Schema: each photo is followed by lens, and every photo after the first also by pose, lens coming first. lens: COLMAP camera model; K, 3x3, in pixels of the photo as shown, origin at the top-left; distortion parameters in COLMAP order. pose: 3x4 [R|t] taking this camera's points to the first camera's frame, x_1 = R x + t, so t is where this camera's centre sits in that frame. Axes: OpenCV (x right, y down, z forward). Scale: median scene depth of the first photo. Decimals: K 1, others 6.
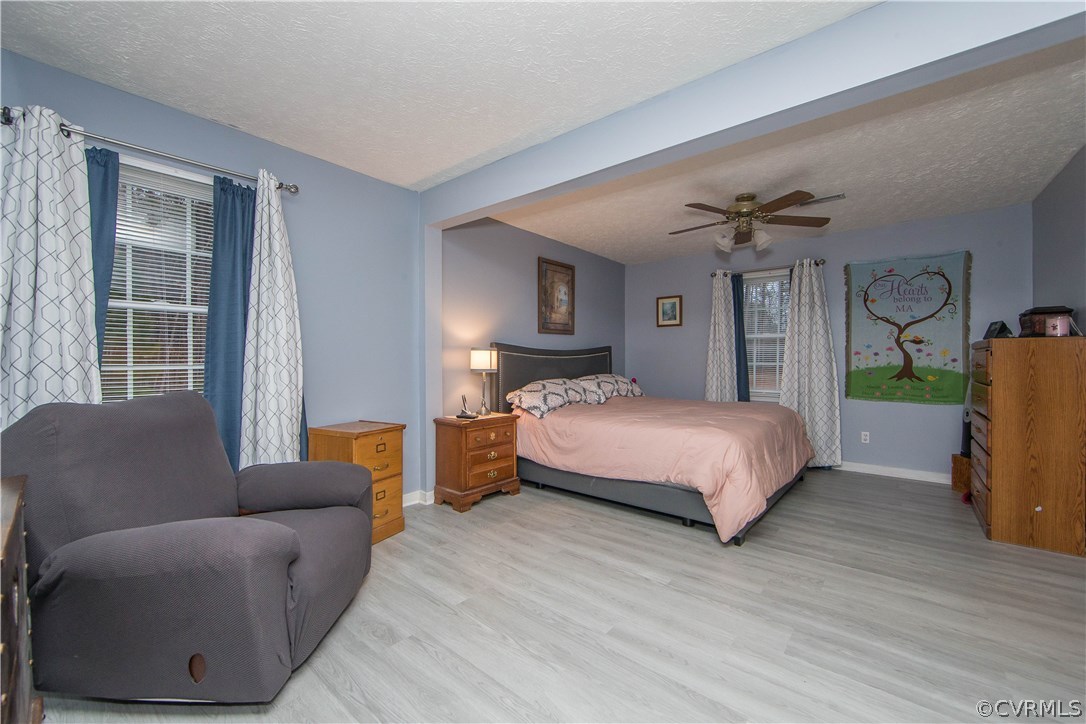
lens RADIAL K [[430.4, 0, 543.8], [0, 430.4, 360.5], [0, 0, 1]] dist [-0.016858, 0.003970]
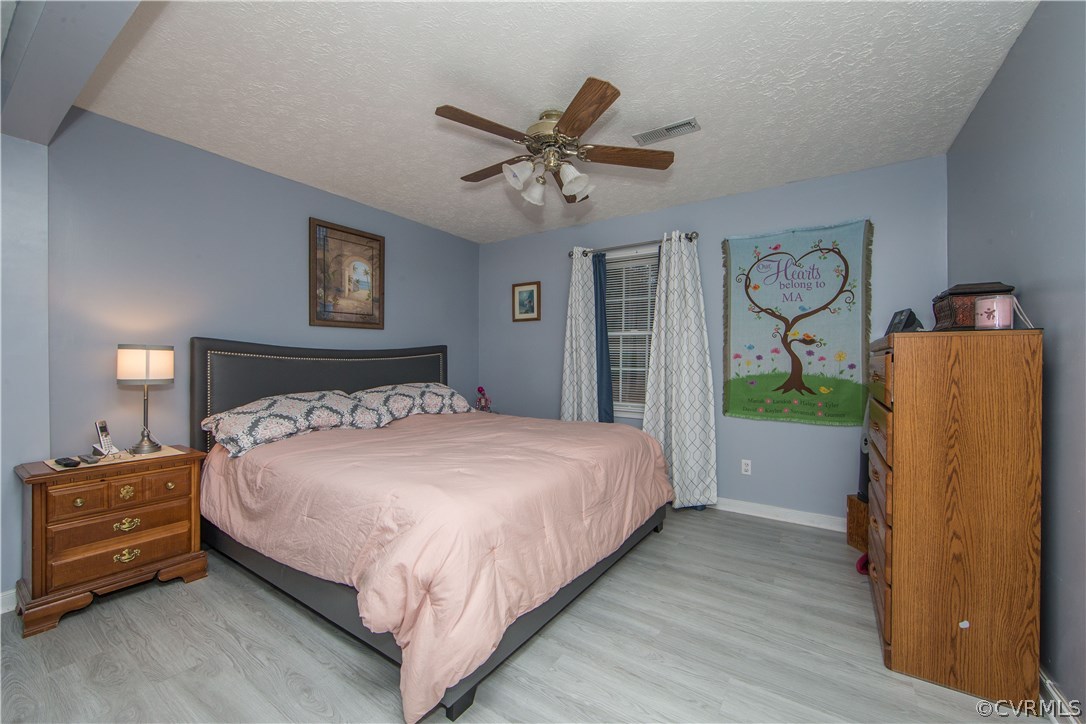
lens RADIAL K [[430.4, 0, 536.2], [0, 430.4, 361.2], [0, 0, 1]] dist [-0.016858, 0.003970]
pose [[0.994777, 0.003673, 0.102005, 0.354339], [-0.003530, 0.999993, -0.001575, -0.006680], [-0.102010, 0.001207, 0.994783, 0.325901]]
